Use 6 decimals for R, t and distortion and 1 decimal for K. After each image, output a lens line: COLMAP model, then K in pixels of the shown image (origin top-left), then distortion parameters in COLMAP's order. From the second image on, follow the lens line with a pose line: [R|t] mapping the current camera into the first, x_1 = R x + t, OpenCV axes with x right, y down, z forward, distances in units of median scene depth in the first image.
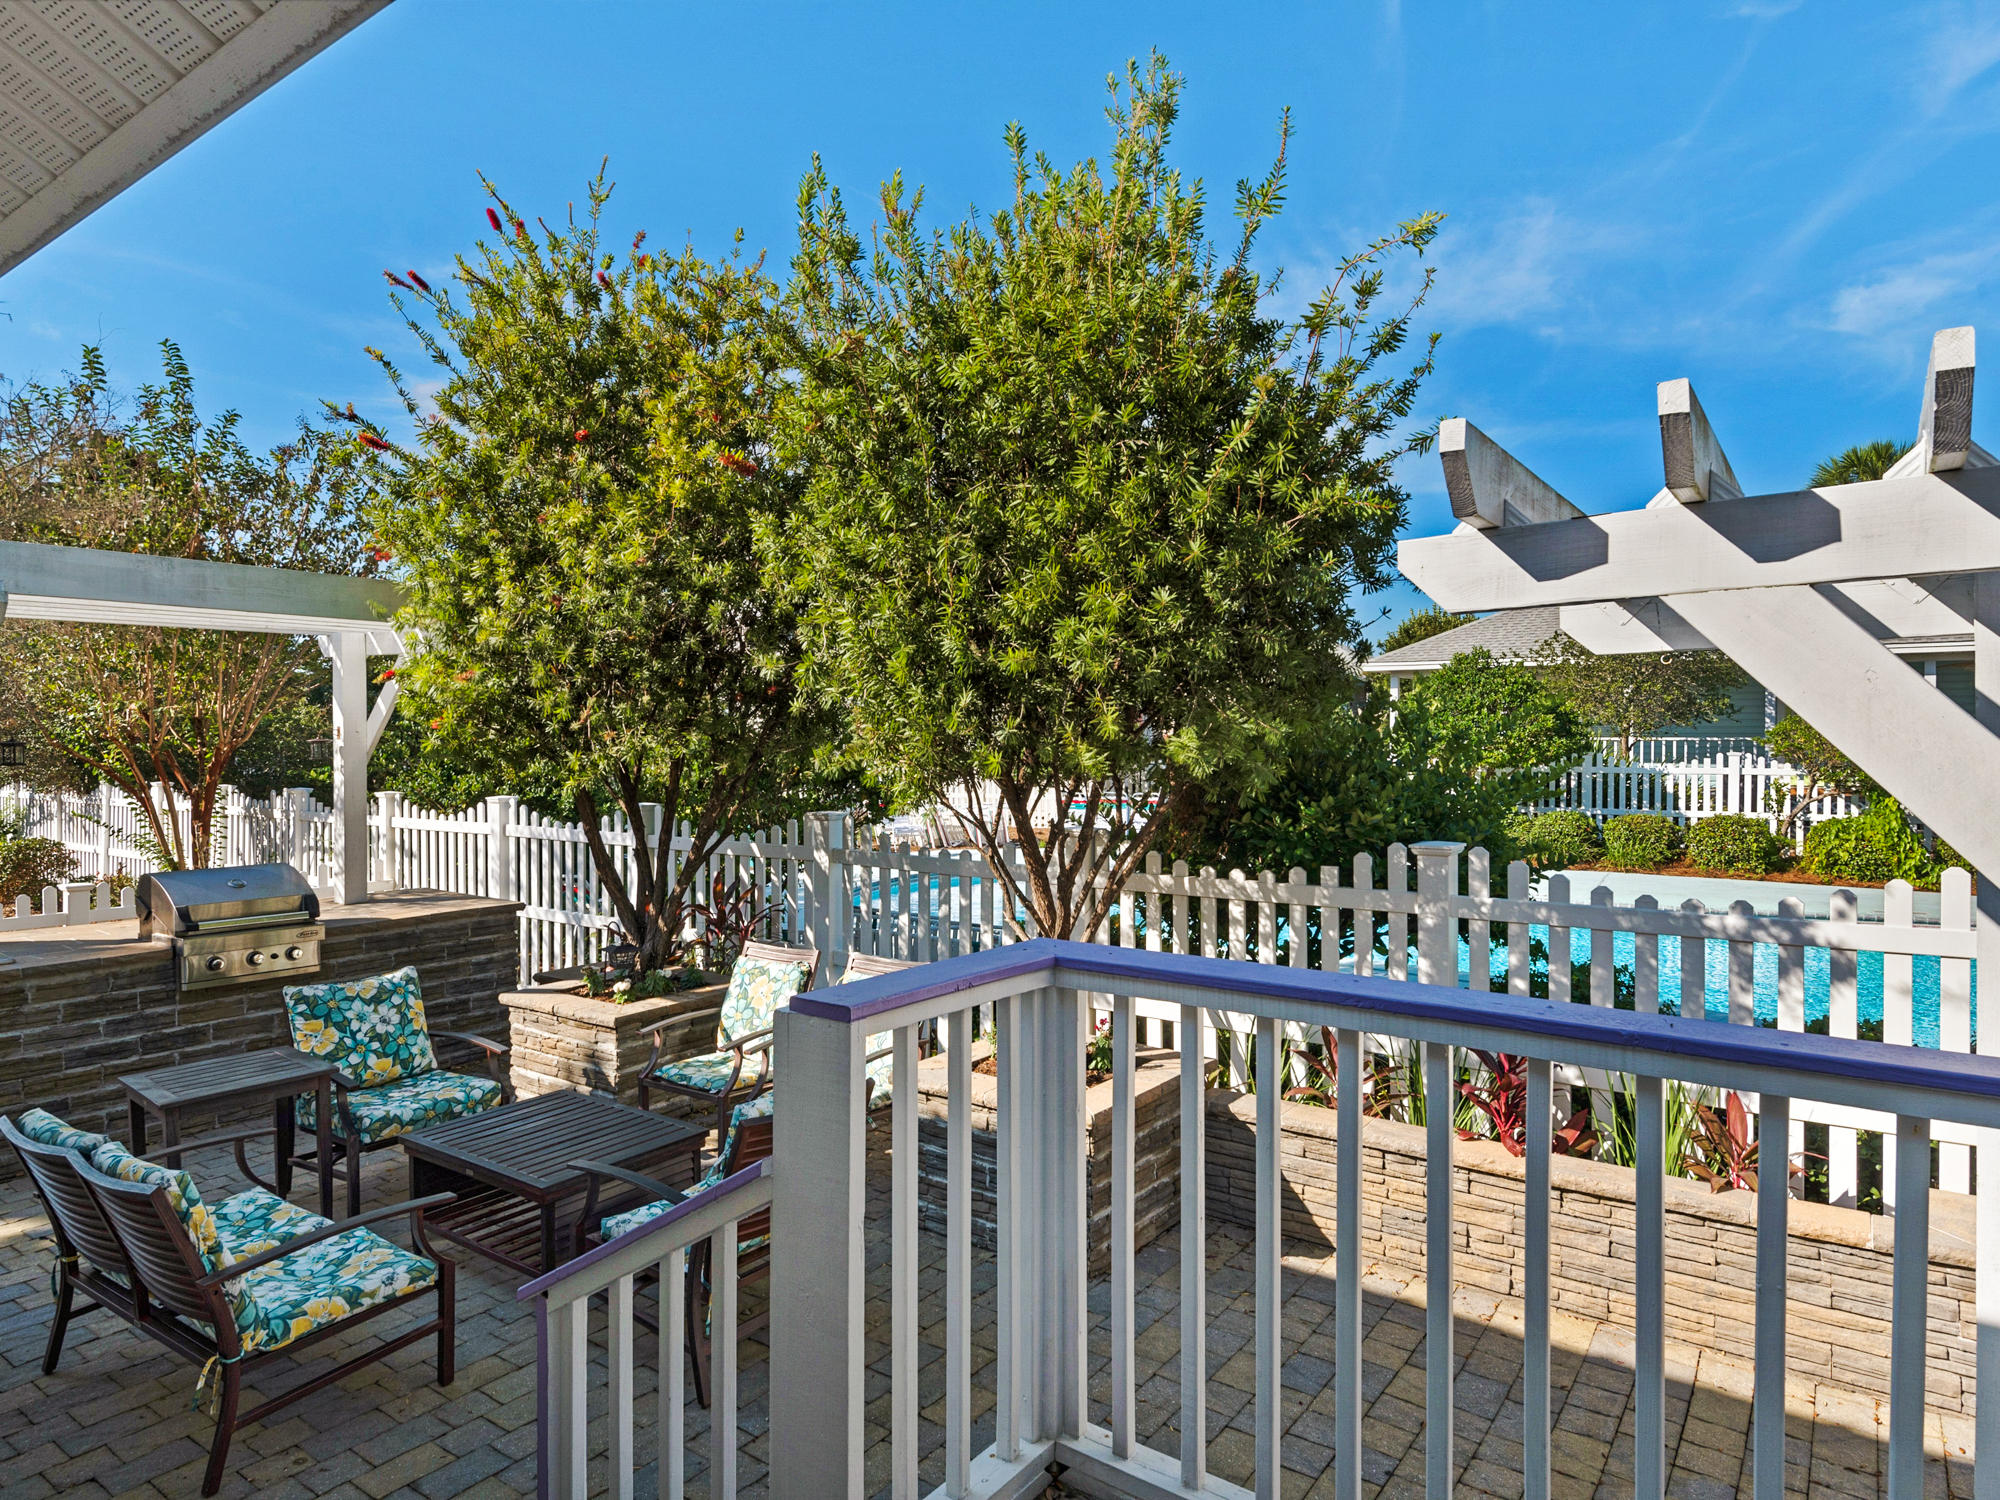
lens RADIAL K [[1062.8, 0, 1000.0], [0, 1062.8, 750.0], [0, 0, 1]] dist [-0.033075, 0.000296]
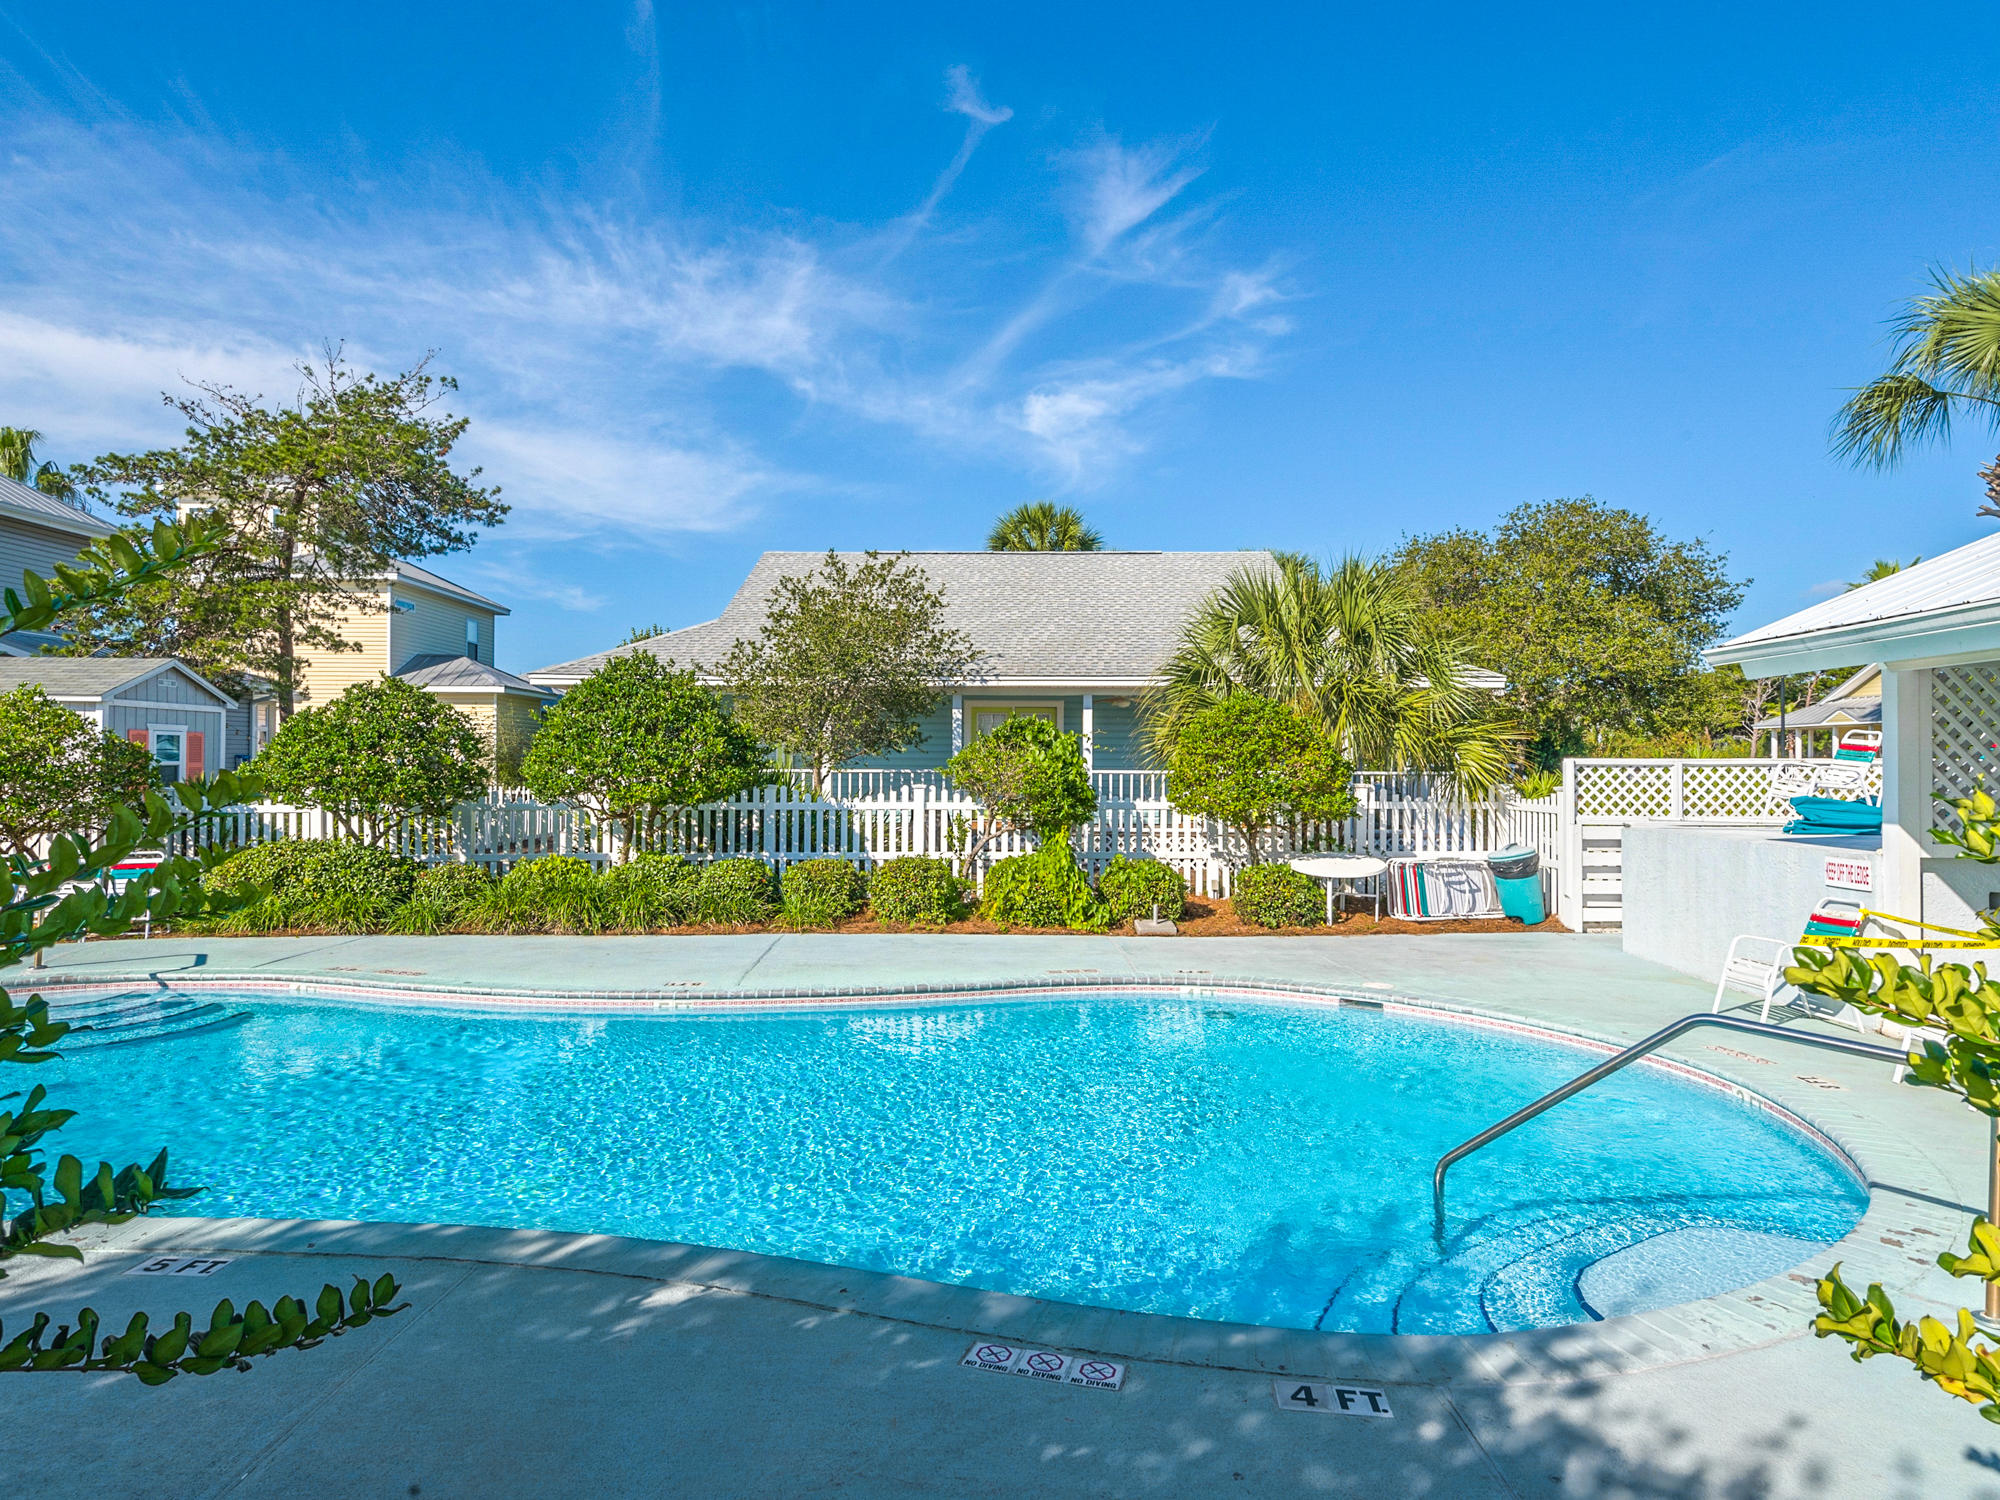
lens RADIAL K [[1062.8, 0, 1000.0], [0, 1062.8, 750.0], [0, 0, 1]] dist [-0.033075, 0.000296]
pose [[0.795668, 0.015827, 0.605526, 0.205223], [0.004731, 0.999466, -0.032339, 0.002484], [-0.605714, 0.028596, 0.795168, 0.236036]]
